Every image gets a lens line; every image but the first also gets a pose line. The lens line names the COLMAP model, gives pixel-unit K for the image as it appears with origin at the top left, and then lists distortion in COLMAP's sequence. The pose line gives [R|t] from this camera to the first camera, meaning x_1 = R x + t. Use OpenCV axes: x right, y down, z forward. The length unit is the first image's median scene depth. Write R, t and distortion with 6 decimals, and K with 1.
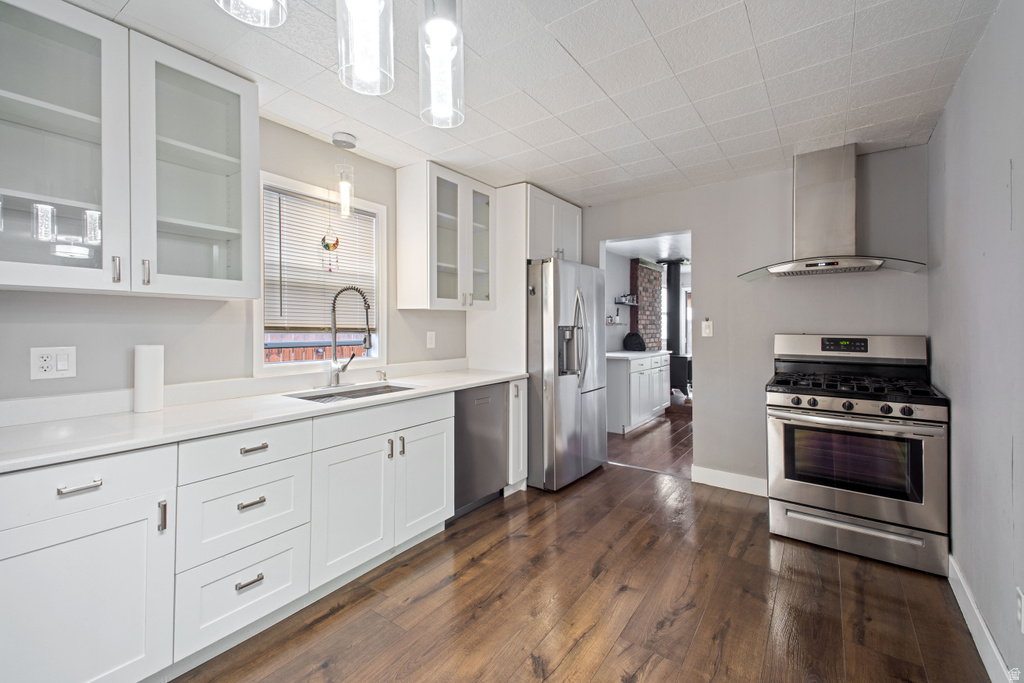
lens RADIAL K [[448.1, 0, 504.3], [0, 448.1, 326.4], [0, 0, 1]] dist [0.017319, -0.000583]
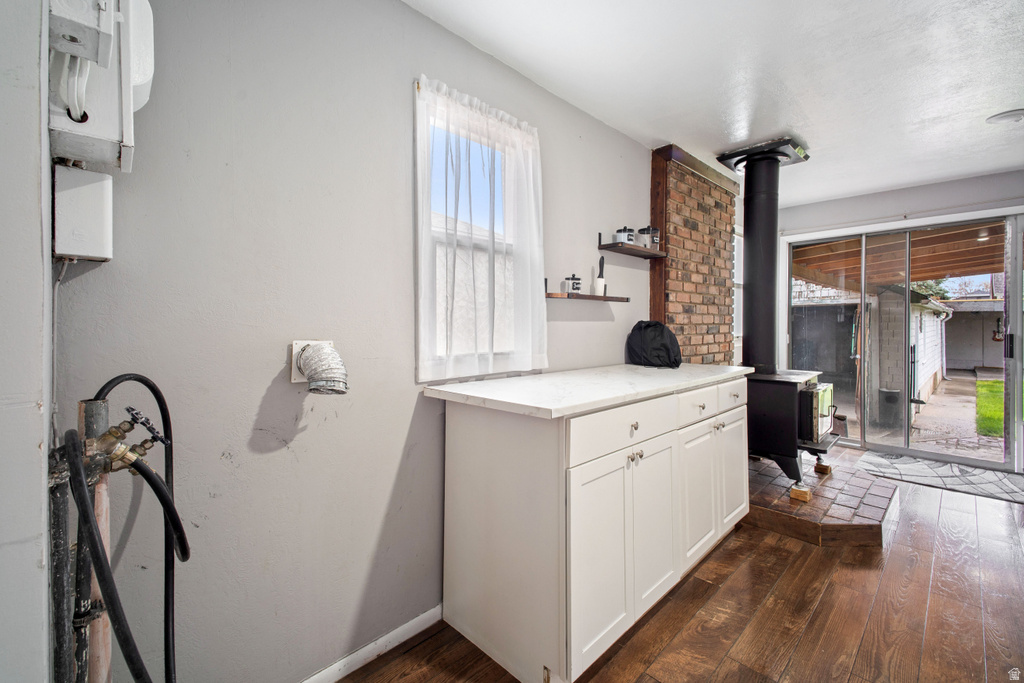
lens RADIAL K [[448.1, 0, 504.3], [0, 448.1, 326.4], [0, 0, 1]] dist [0.017319, -0.000583]
pose [[0.985482, -0.003153, -0.169750, 0.211899], [0.004443, 0.999964, 0.007216, 0.014138], [0.169721, -0.007866, 0.985461, 0.541896]]
